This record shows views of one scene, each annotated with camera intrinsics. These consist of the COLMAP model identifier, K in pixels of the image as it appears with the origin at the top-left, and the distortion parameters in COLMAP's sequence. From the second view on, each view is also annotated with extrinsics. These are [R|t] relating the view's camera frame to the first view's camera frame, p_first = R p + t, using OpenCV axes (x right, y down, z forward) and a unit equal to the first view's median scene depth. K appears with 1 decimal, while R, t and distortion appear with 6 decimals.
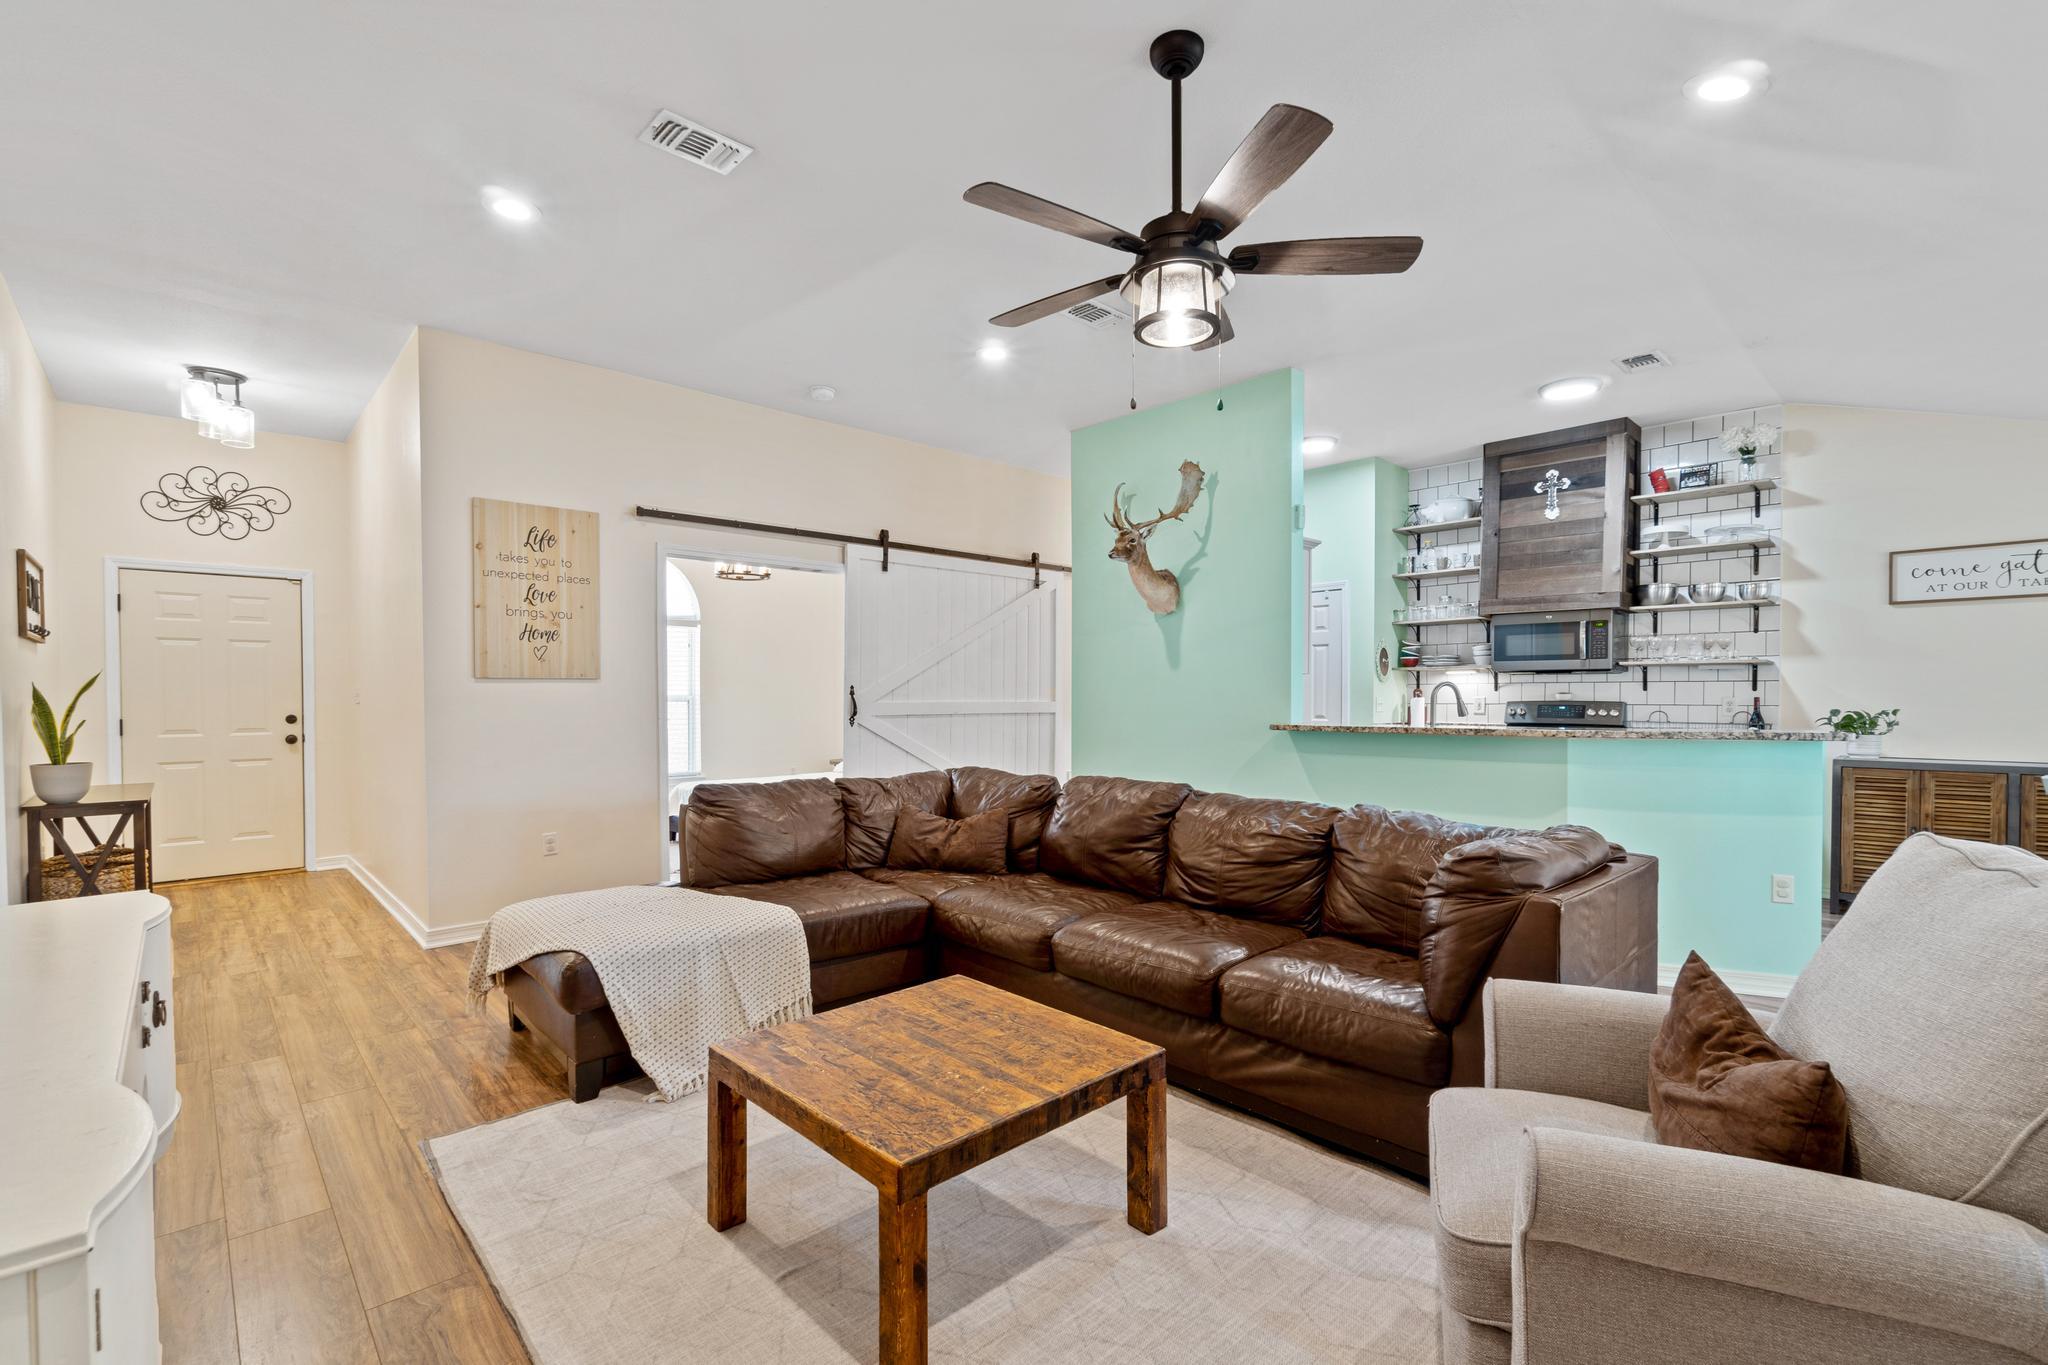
lens RADIAL K [[894.8, 0, 1021.3], [0, 894.8, 706.8], [0, 0, 1]] dist [-0.004398, 0.000568]
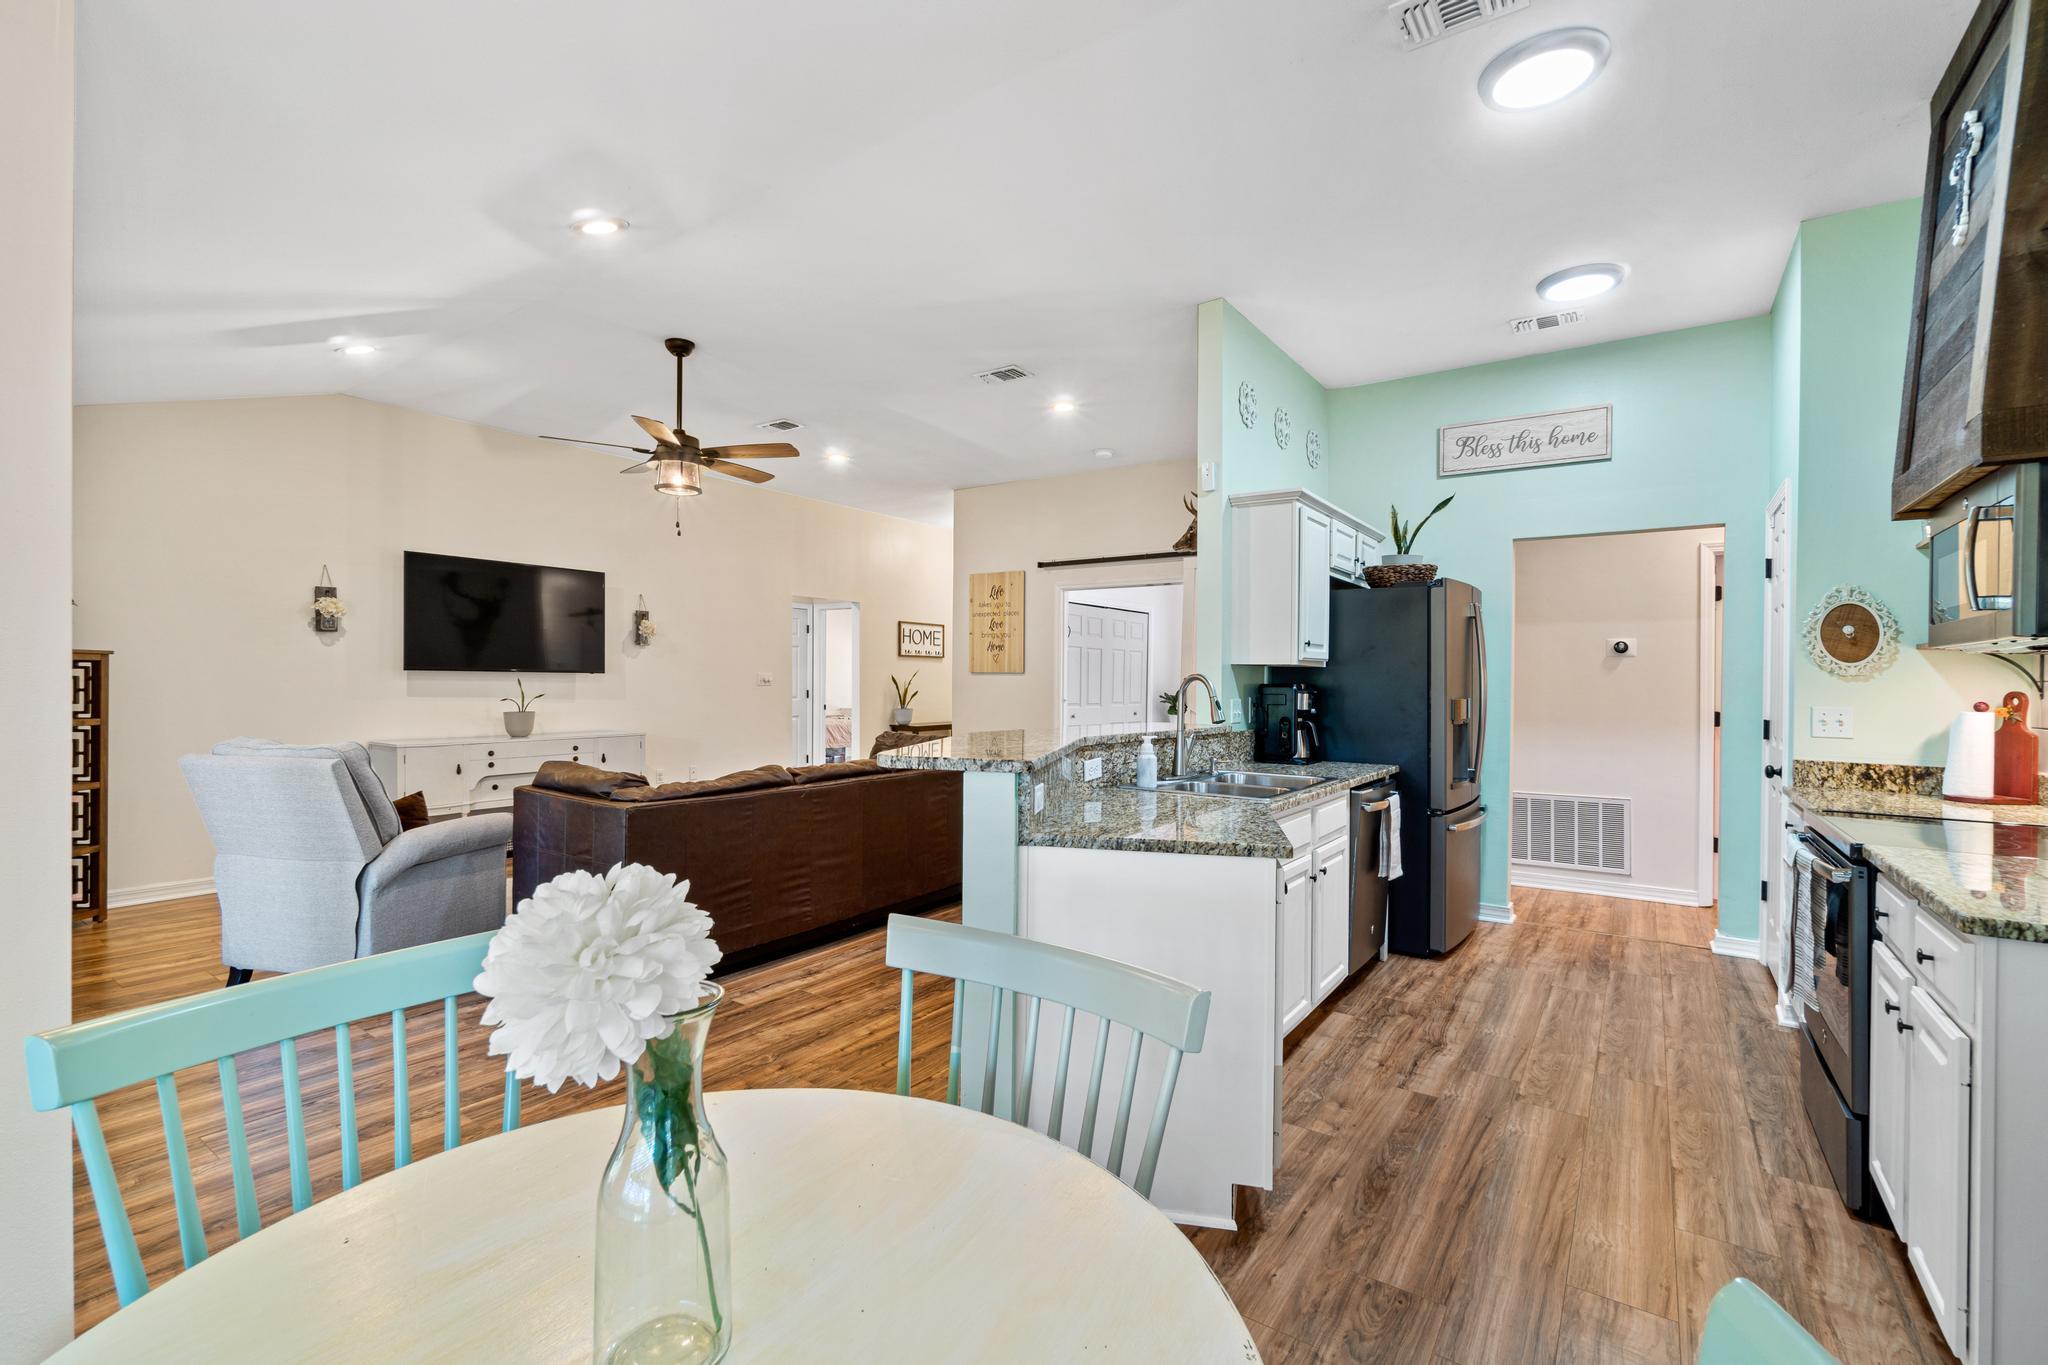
lens RADIAL K [[894.8, 0, 1018.0], [0, 894.8, 665.8], [0, 0, 1]] dist [-0.004398, 0.000568]
pose [[0.198740, -0.010389, -0.979997, 1.037894], [-0.028310, 0.999466, -0.016336, -0.016633], [0.979643, 0.030990, 0.198340, 0.633841]]
